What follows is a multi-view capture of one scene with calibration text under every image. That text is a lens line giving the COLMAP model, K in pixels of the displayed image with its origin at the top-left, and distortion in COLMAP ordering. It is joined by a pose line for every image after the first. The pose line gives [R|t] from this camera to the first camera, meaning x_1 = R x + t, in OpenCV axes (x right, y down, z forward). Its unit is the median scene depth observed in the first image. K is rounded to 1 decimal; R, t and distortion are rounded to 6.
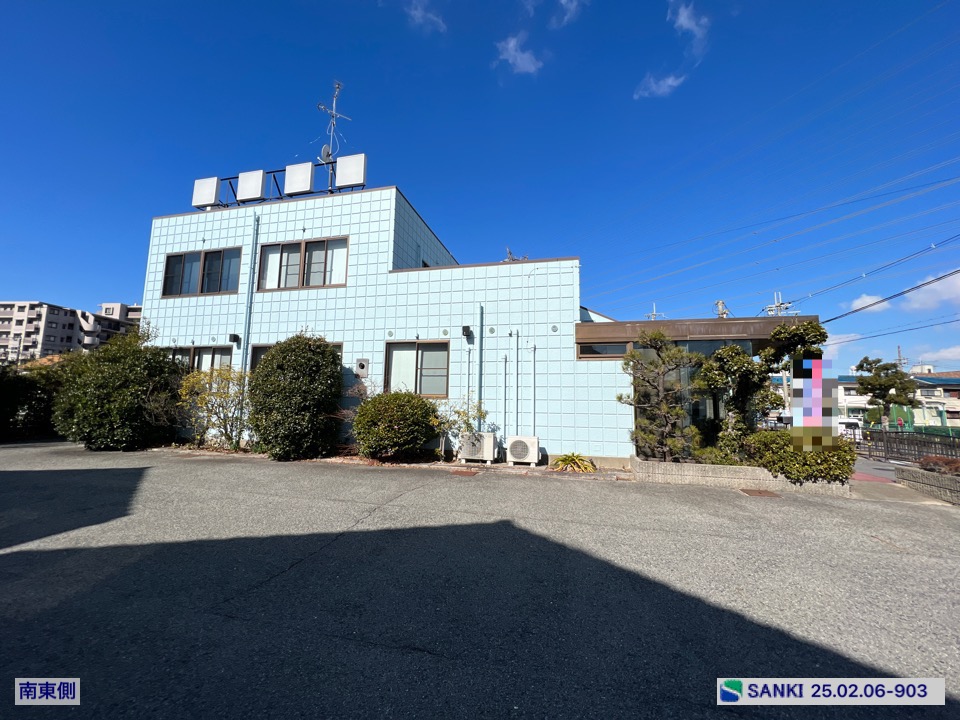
lens RADIAL K [[385.2, 0, 481.4], [0, 385.2, 362.0], [0, 0, 1]] dist [-0.002982, 0.000549]
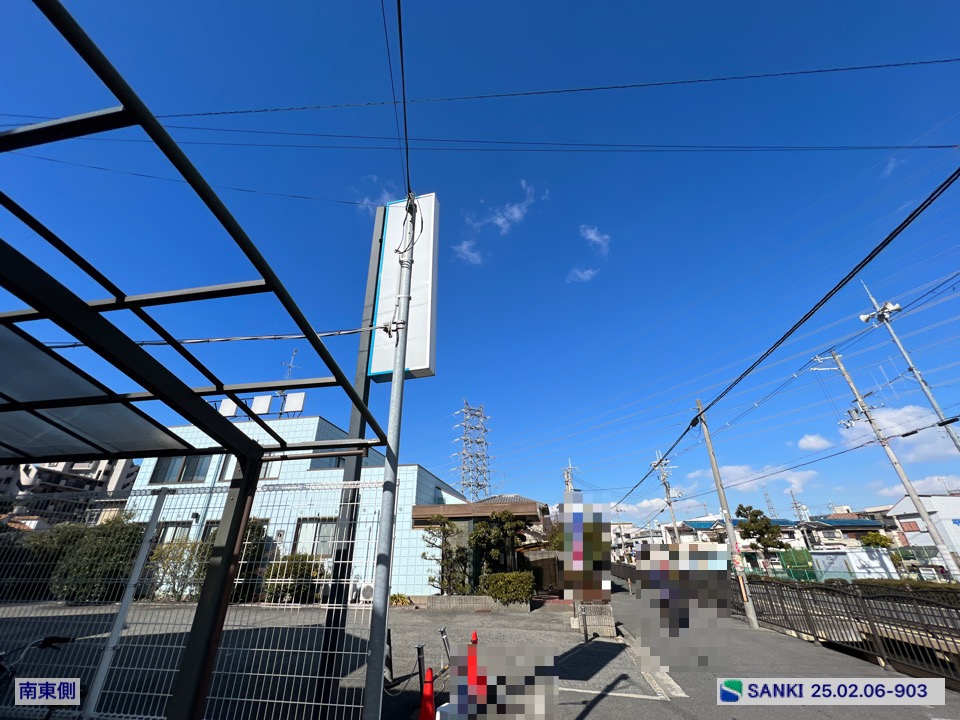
lens RADIAL K [[385.2, 0, 481.4], [0, 385.2, 362.0], [0, 0, 1]] dist [-0.002982, 0.000549]
pose [[0.997301, 0.006704, 0.073116, 0.379146], [0.019444, 0.936155, -0.351049, -0.082951], [-0.070801, 0.351524, 0.933498, -0.733913]]
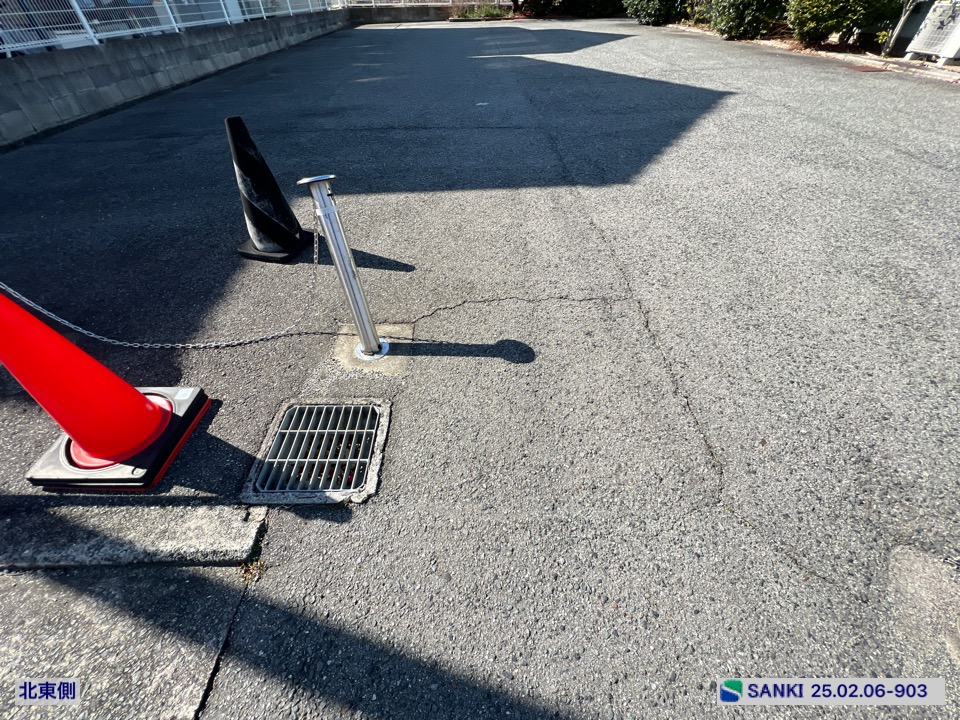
lens RADIAL K [[385.2, 0, 481.4], [0, 385.2, 362.0], [0, 0, 1]] dist [-0.002982, 0.000549]
pose [[0.271250, 0.656816, -0.703574, 0.521983], [0.120788, 0.701971, 0.701888, 0.055926], [0.954900, -0.275371, 0.111074, 0.024215]]
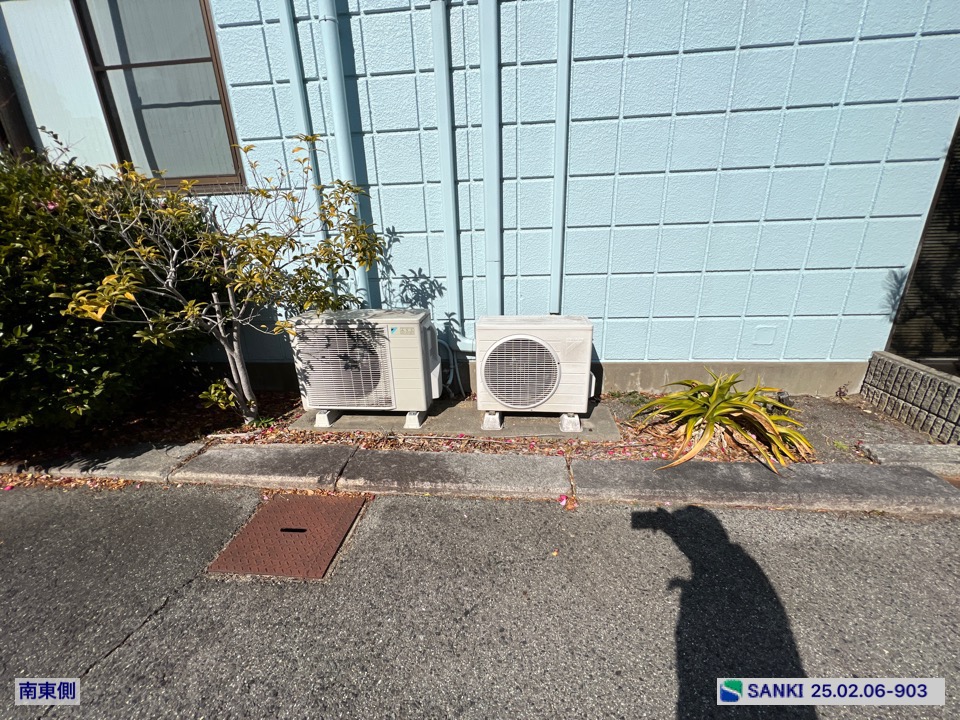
lens RADIAL K [[380.0, 0, 479.8], [0, 380.0, 361.2], [0, 0, 1]] dist [-0.001357, -0.000152]
pose [[0.987889, -0.093546, 0.123794, 0.031881], [0.031207, 0.901311, 0.432046, 0.089707], [-0.151994, -0.422950, 0.893315, 0.654916]]
